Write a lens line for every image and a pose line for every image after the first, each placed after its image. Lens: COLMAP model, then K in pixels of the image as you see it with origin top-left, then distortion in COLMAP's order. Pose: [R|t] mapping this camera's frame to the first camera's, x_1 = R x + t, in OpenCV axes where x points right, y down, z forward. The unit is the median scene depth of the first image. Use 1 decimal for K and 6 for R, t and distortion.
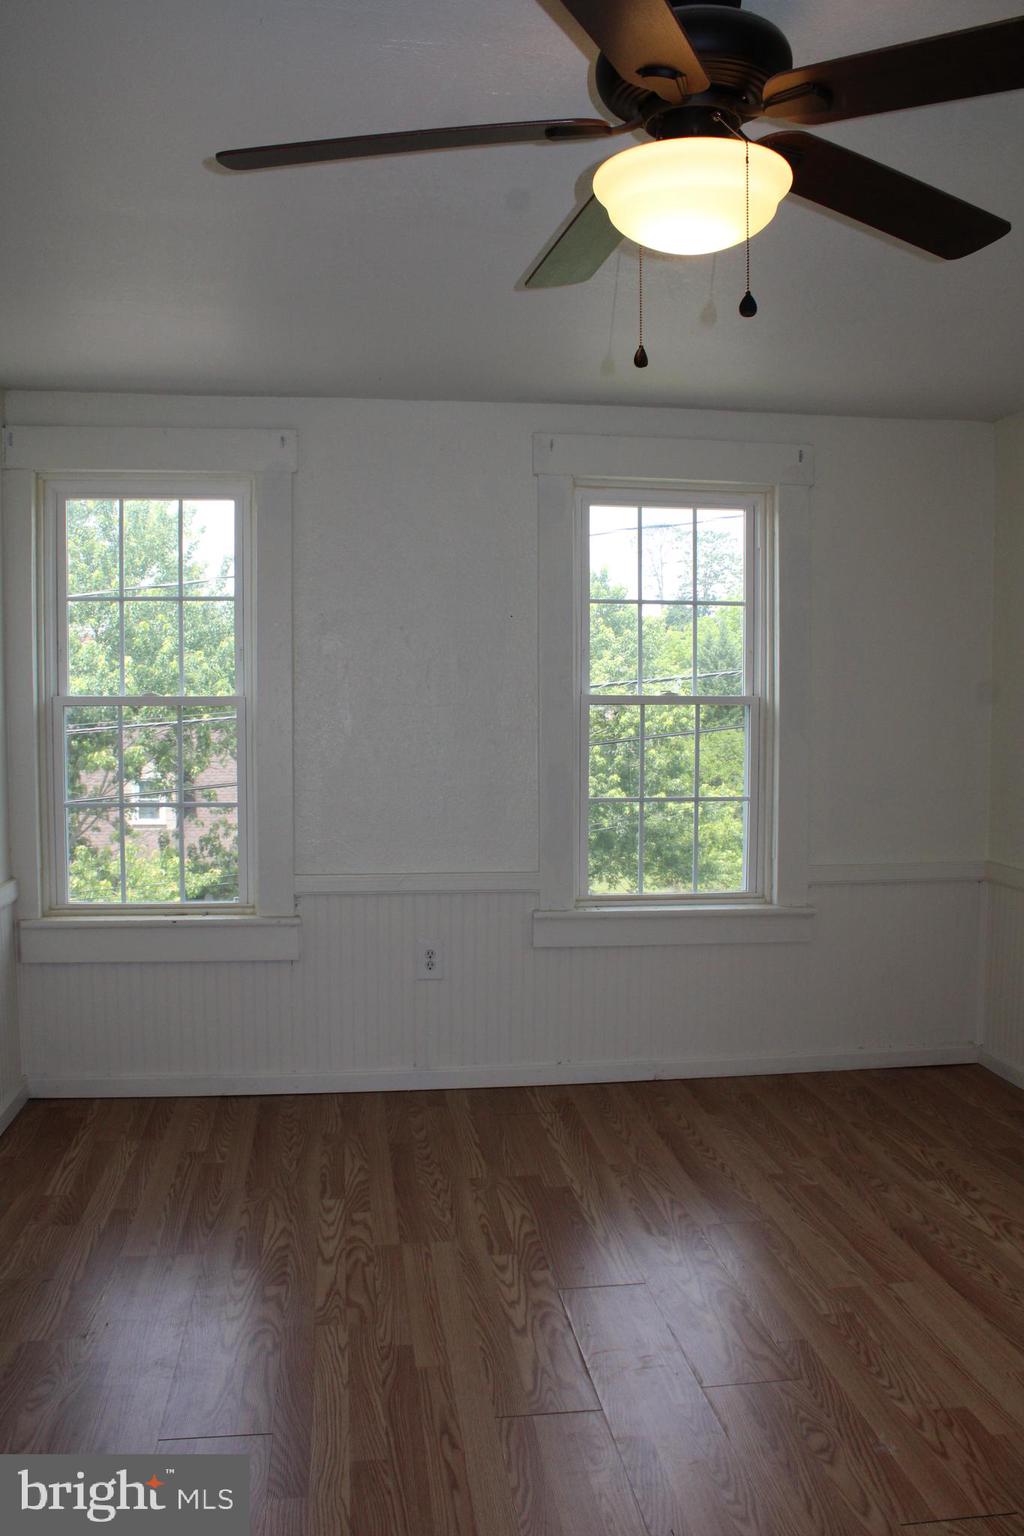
lens RADIAL K [[1262.3, 0, 514.7], [0, 1262.3, 773.7], [0, 0, 1]] dist [-0.164933, 0.126543]
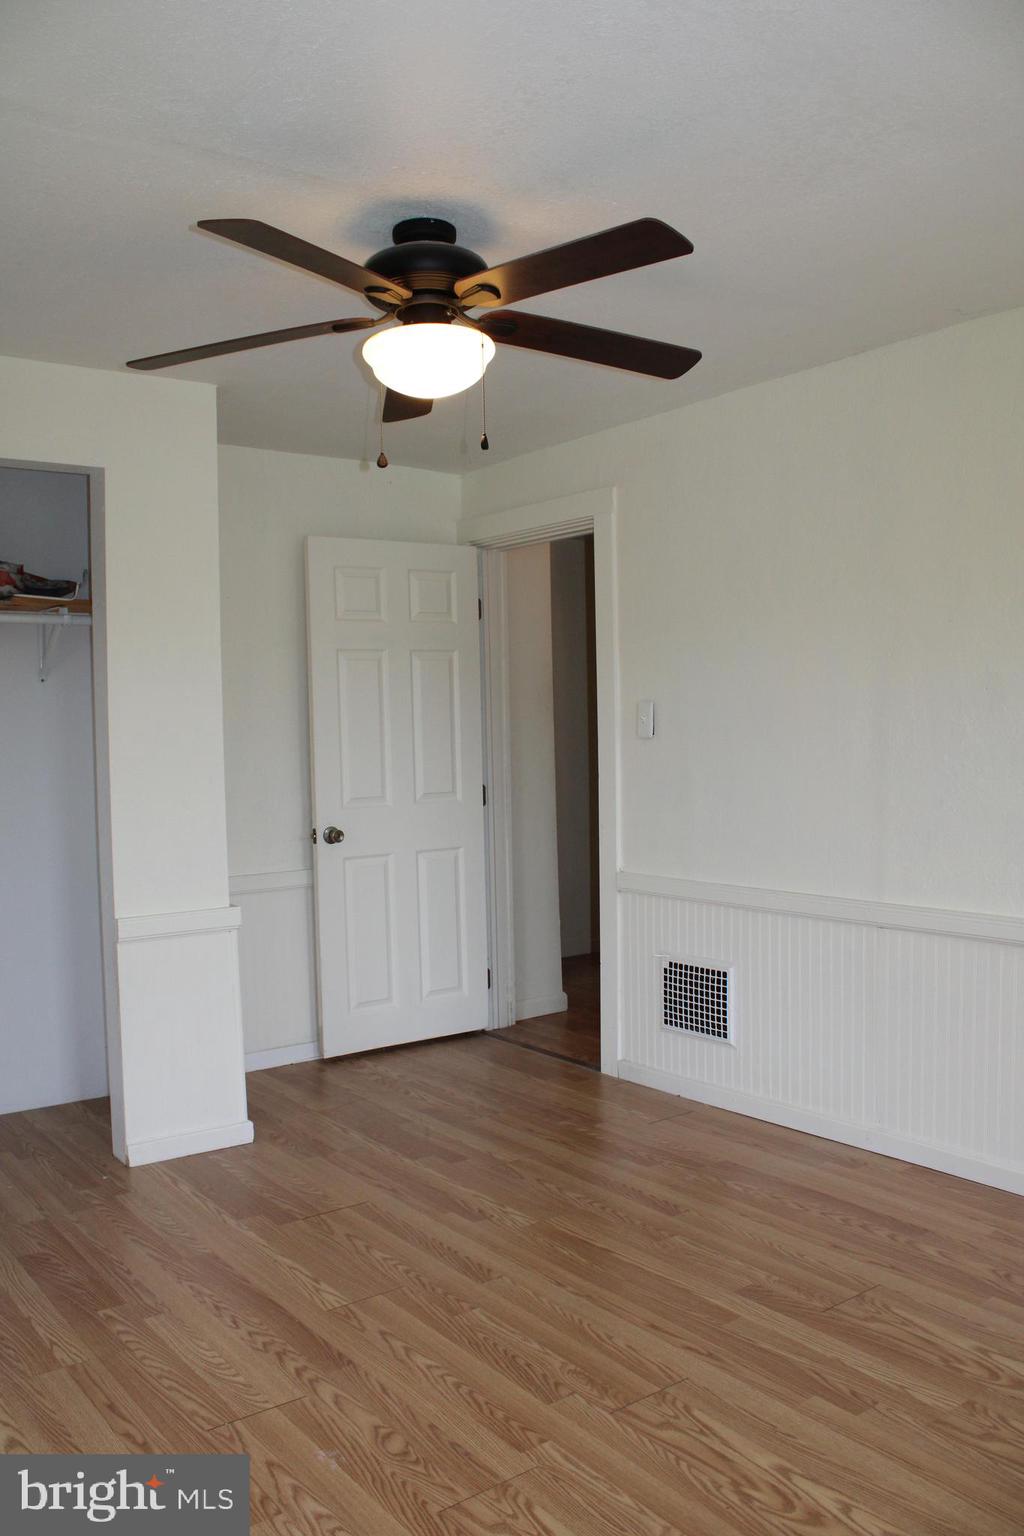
lens RADIAL K [[1262.3, 0, 511.7], [0, 1262.3, 768.8], [0, 0, 1]] dist [-0.164933, 0.126543]
pose [[-0.872296, 0.035124, -0.487716, 0.631790], [-0.007922, 0.996271, 0.085918, -0.083026], [0.488915, 0.078810, -0.868764, 1.865106]]
